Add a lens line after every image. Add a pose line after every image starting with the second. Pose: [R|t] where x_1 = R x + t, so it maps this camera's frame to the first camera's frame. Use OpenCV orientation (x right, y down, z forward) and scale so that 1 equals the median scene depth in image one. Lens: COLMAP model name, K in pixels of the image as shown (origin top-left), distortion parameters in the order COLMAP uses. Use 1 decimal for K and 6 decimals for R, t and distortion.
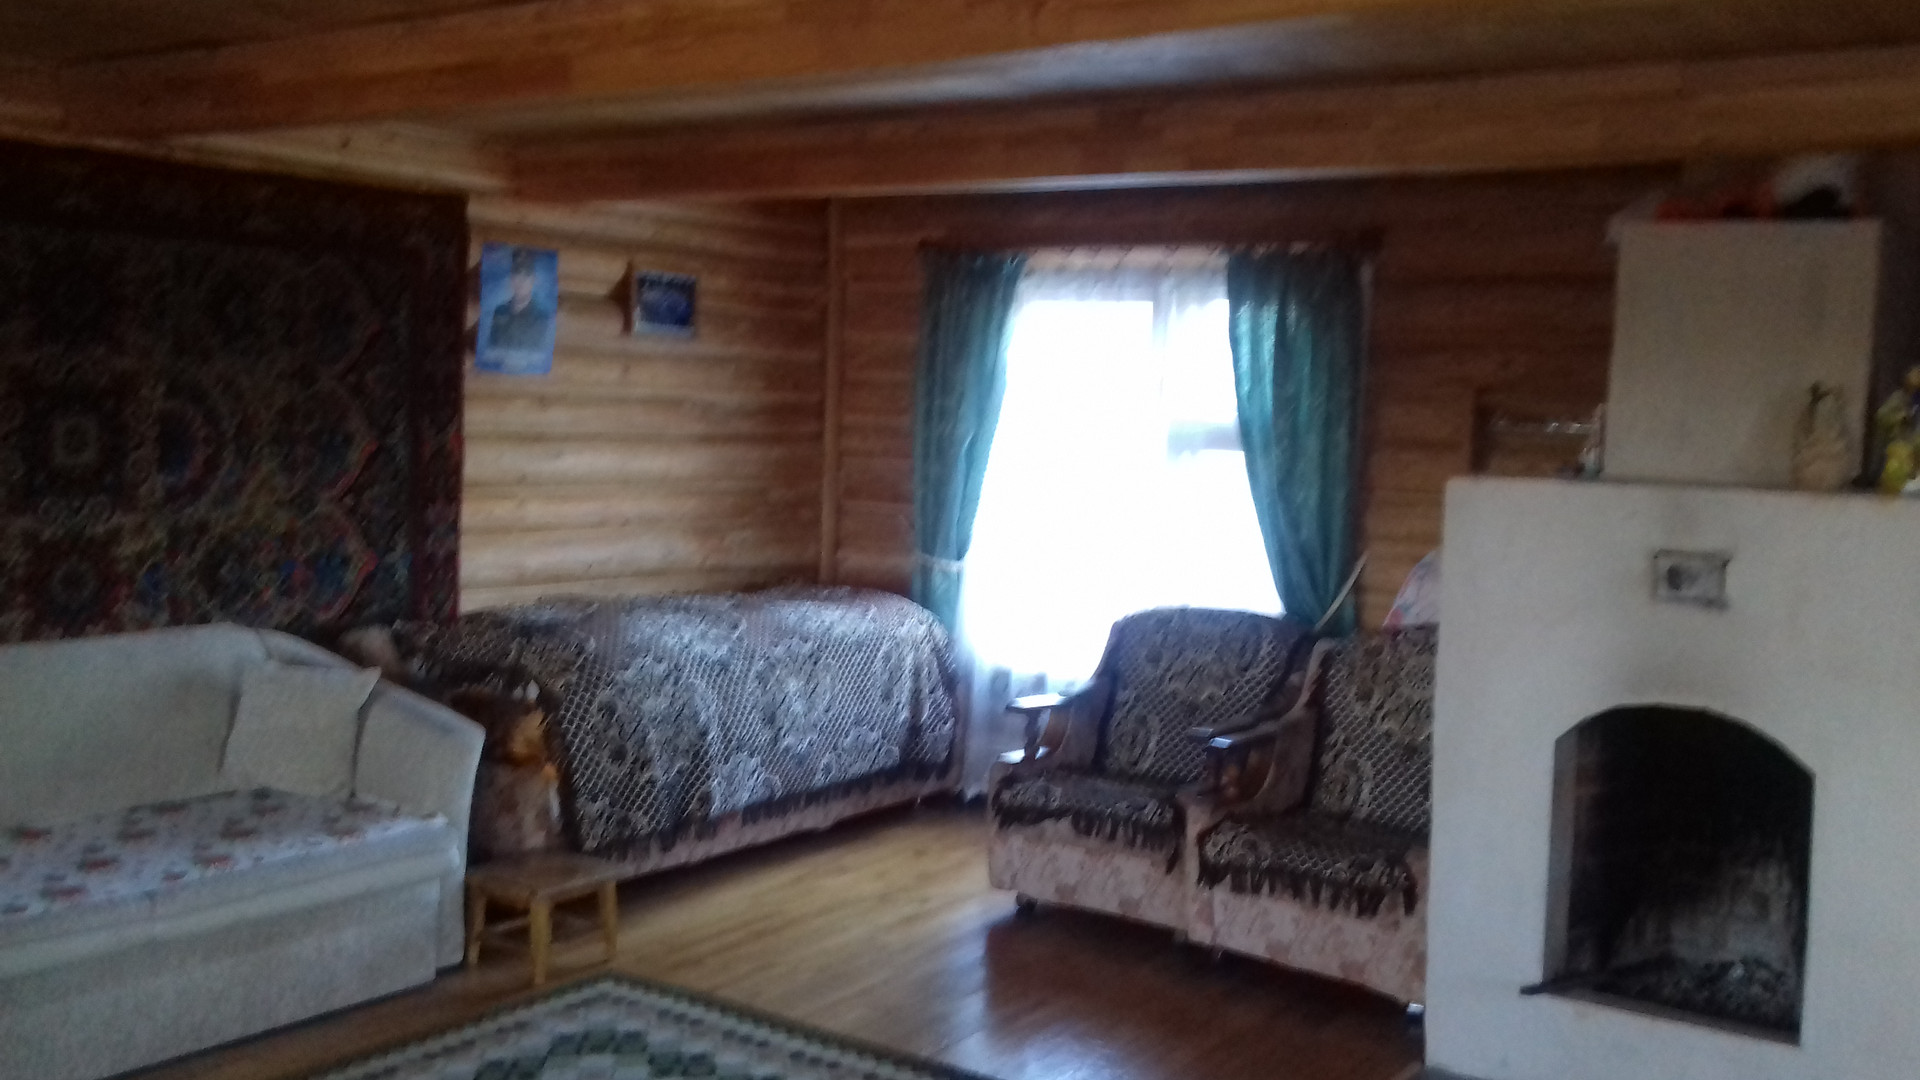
lens RADIAL K [[1845.1, 0, 969.2], [0, 1845.1, 549.5], [0, 0, 1]] dist [0.119637, -0.272249]
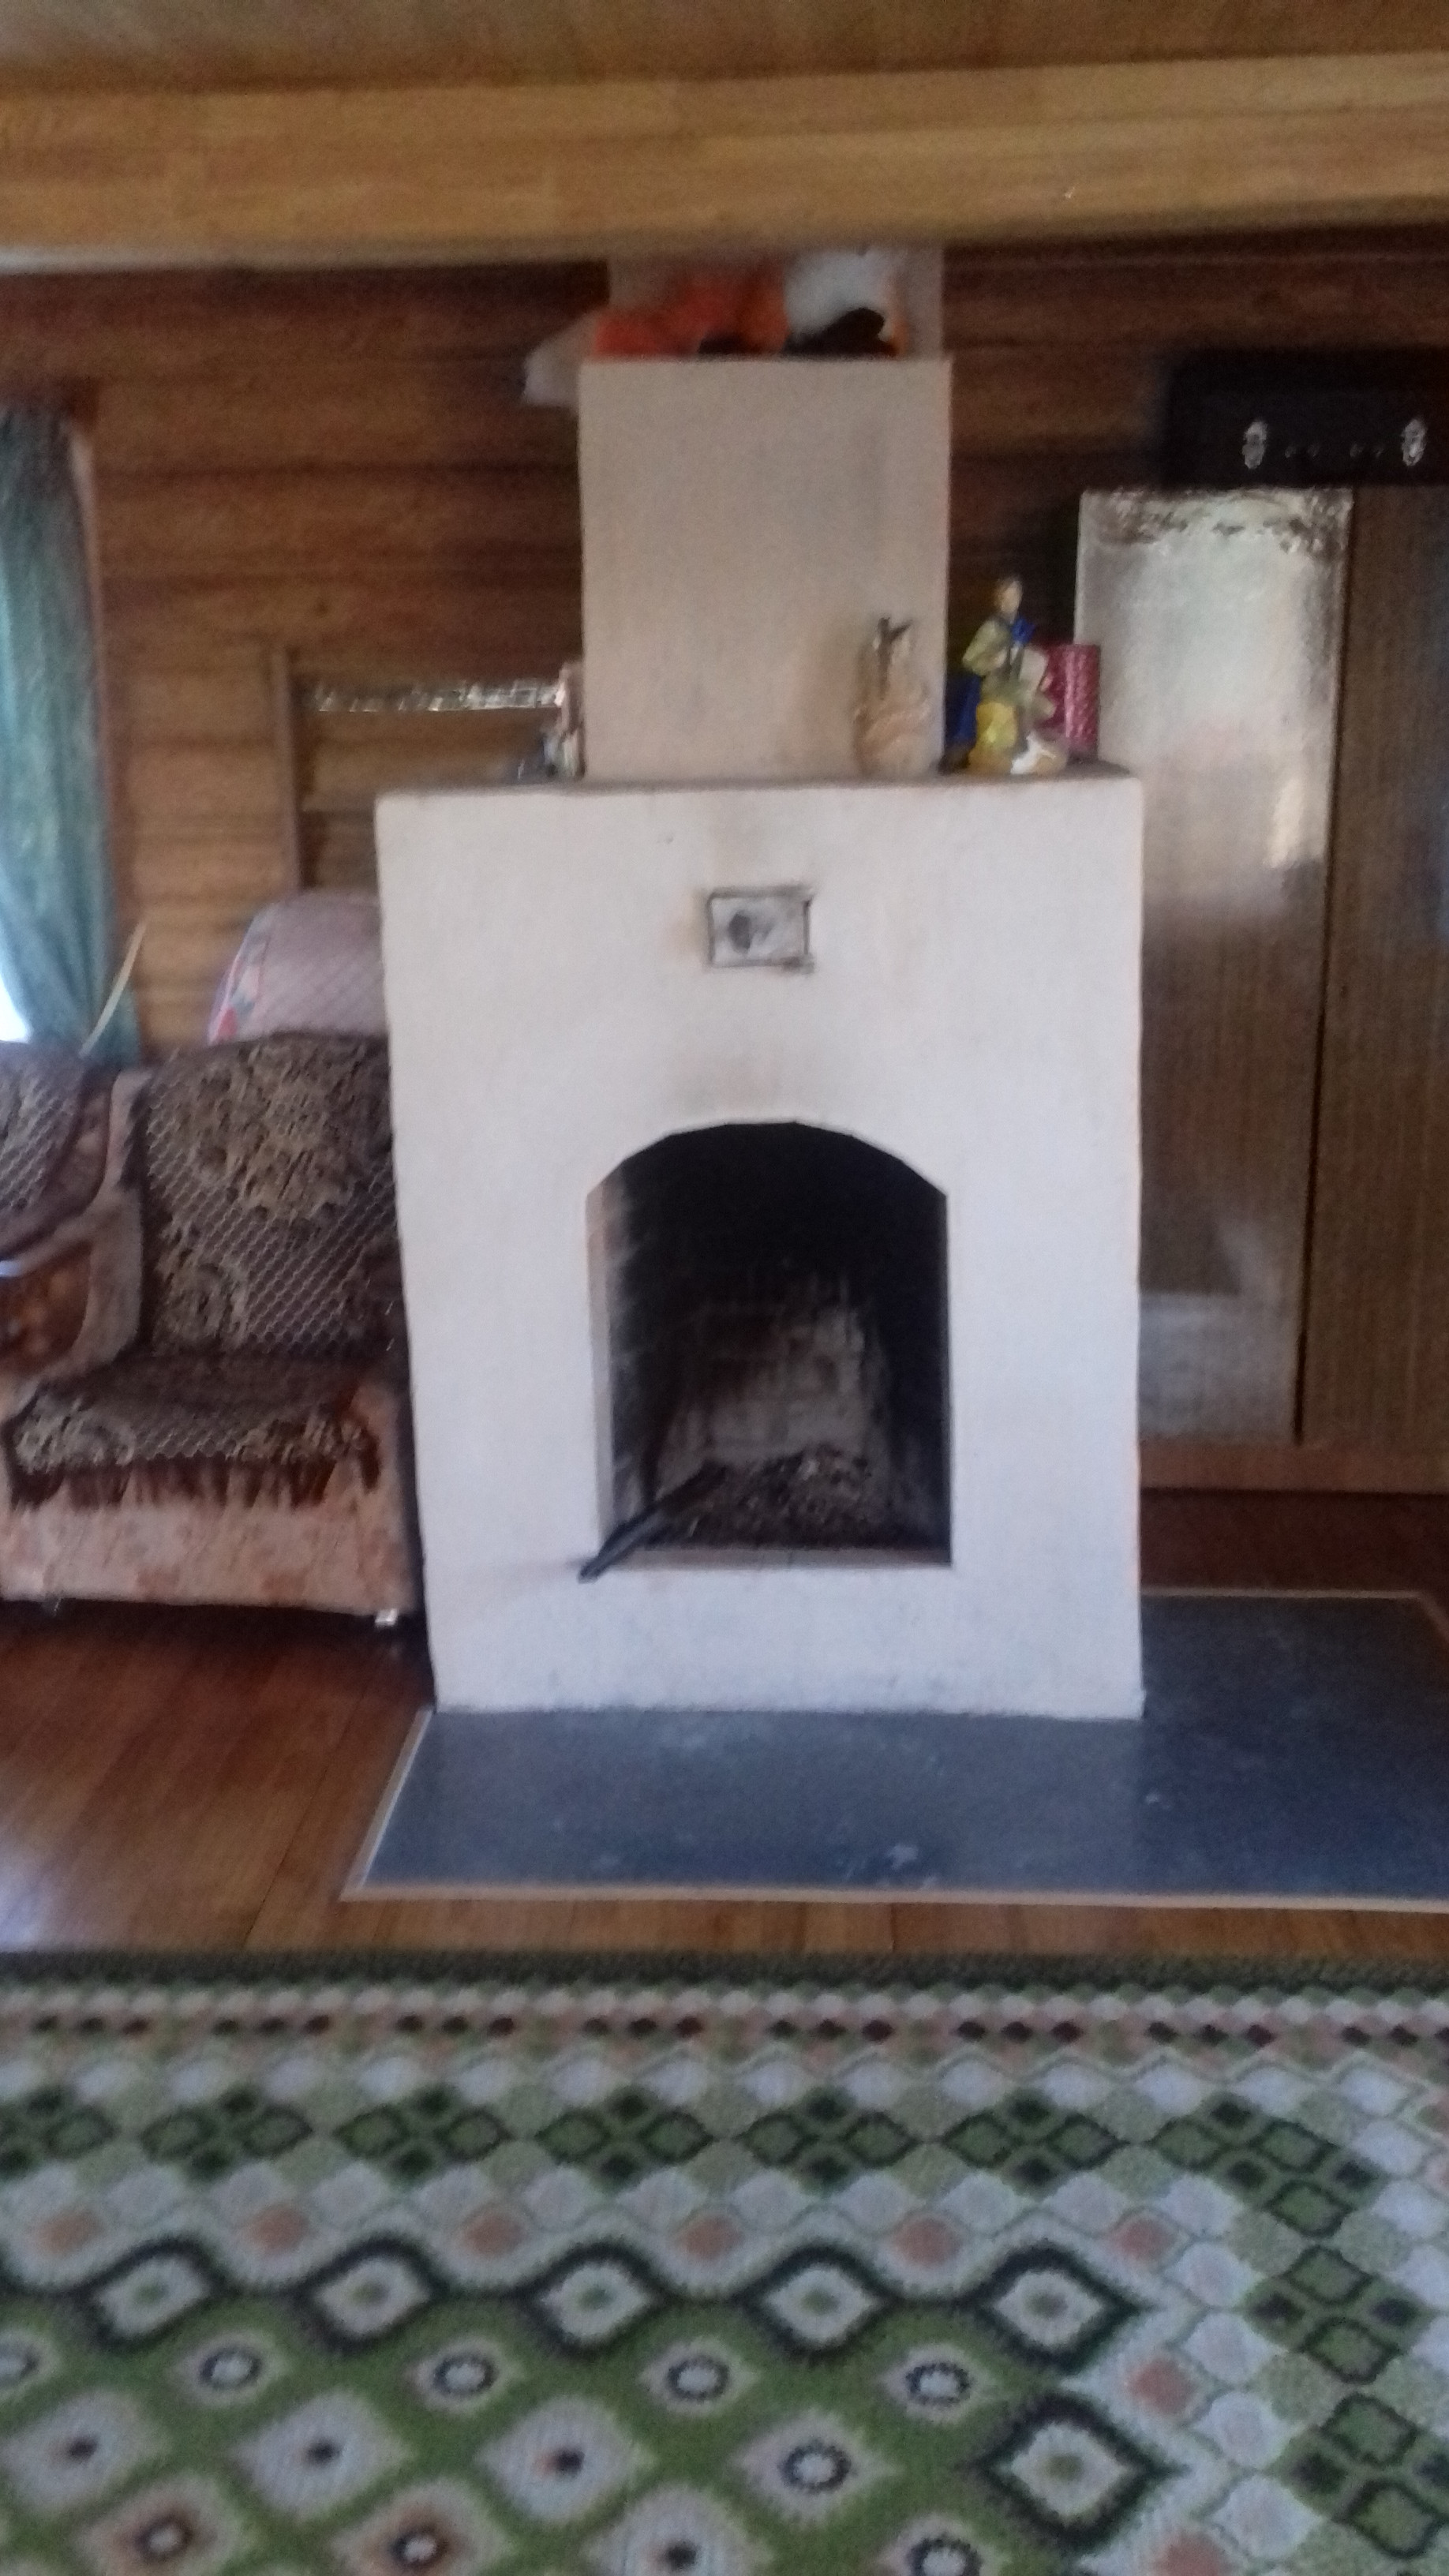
lens RADIAL K [[2380.4, 0, 724.5], [0, 2380.4, 1288.0], [0, 0, 1]] dist [0.118186, -0.233860]
pose [[0.847727, -0.174509, 0.500905, -0.062469], [0.087768, 0.977463, 0.191997, -0.020642], [-0.523122, -0.118797, 0.843938, 0.236638]]
